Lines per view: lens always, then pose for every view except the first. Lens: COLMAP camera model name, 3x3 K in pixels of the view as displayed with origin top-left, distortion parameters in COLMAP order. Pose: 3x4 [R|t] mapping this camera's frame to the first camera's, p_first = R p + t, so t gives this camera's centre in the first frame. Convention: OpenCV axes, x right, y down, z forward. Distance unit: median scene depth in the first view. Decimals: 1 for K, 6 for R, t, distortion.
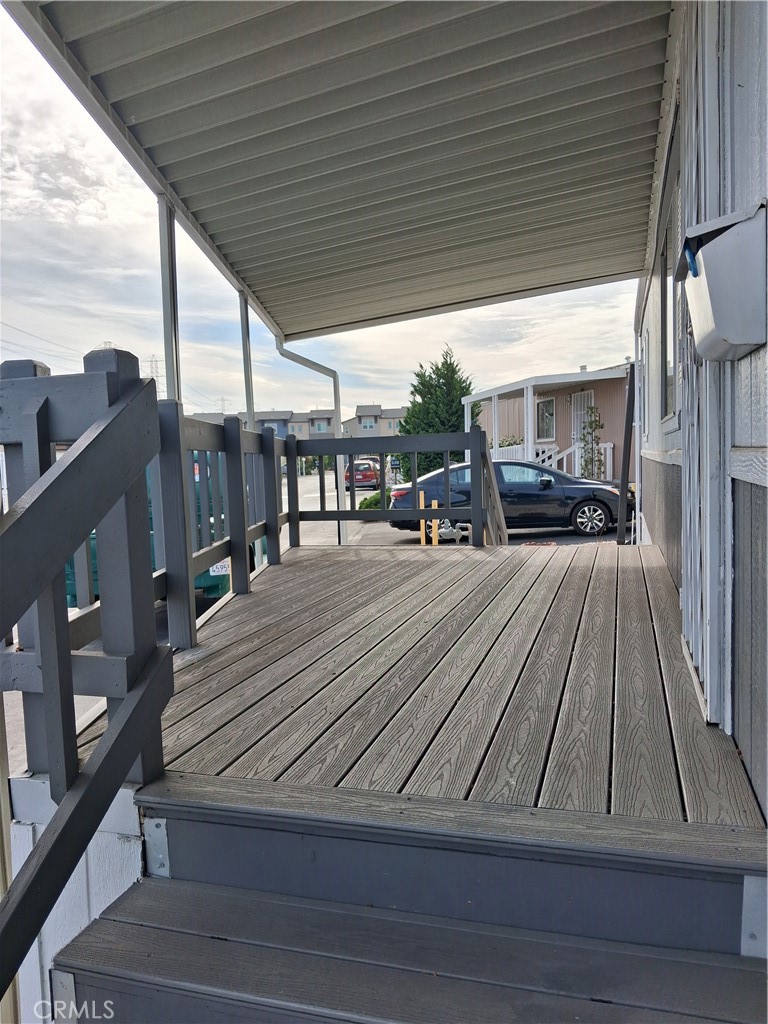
lens RADIAL K [[782.6, 0, 384.0], [0, 782.6, 512.0], [0, 0, 1]] dist [0.236725, -0.497797]
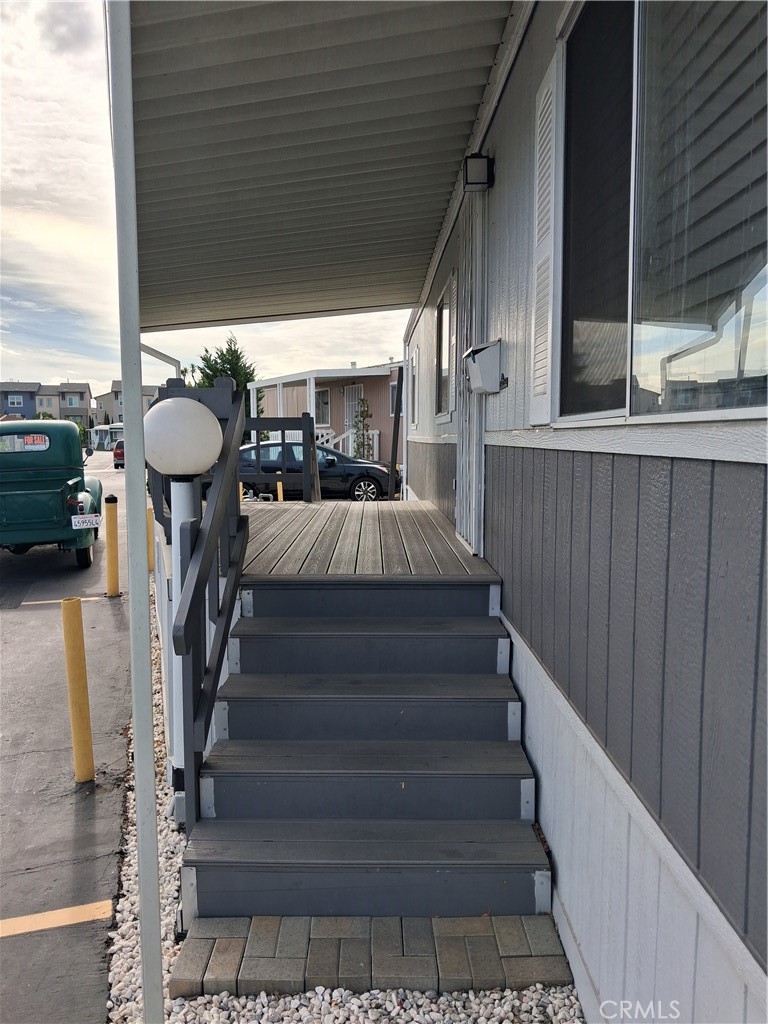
lens RADIAL K [[782.6, 0, 384.0], [0, 782.6, 512.0], [0, 0, 1]] dist [0.236725, -0.497797]
pose [[0.953452, -0.000807, 0.301545, -0.058111], [-0.005415, 0.999789, 0.019797, 0.011929], [-0.301498, -0.020509, 0.953246, -0.118872]]
